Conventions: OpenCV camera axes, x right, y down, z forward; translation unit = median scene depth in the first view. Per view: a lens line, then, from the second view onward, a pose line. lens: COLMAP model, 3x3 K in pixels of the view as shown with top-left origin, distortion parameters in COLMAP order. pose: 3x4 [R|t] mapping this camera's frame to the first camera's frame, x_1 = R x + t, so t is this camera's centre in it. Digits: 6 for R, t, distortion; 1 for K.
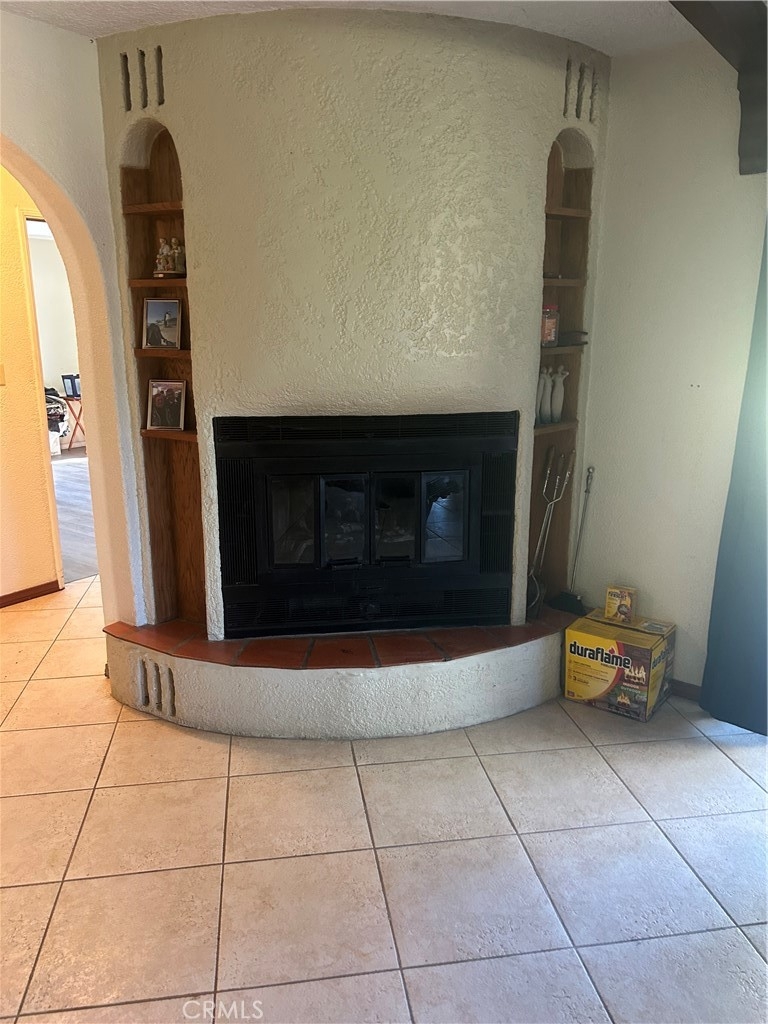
lens RADIAL K [[766.4, 0, 384.9], [0, 766.4, 509.6], [0, 0, 1]] dist [0.032346, -0.048274]
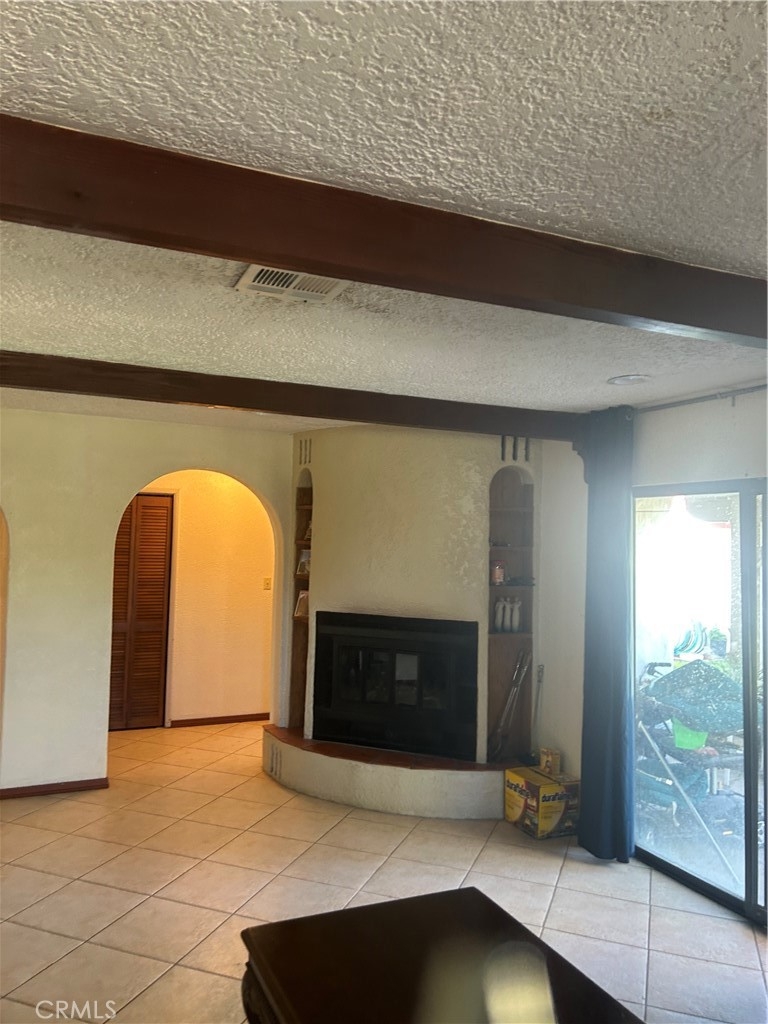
lens RADIAL K [[766.4, 0, 381.2], [0, 766.4, 508.3], [0, 0, 1]] dist [0.032346, -0.048274]
pose [[0.875623, 0.008806, -0.482915, 0.792183], [-0.147746, 0.956790, -0.250448, 0.083443], [0.459843, 0.290647, 0.839088, -0.565473]]
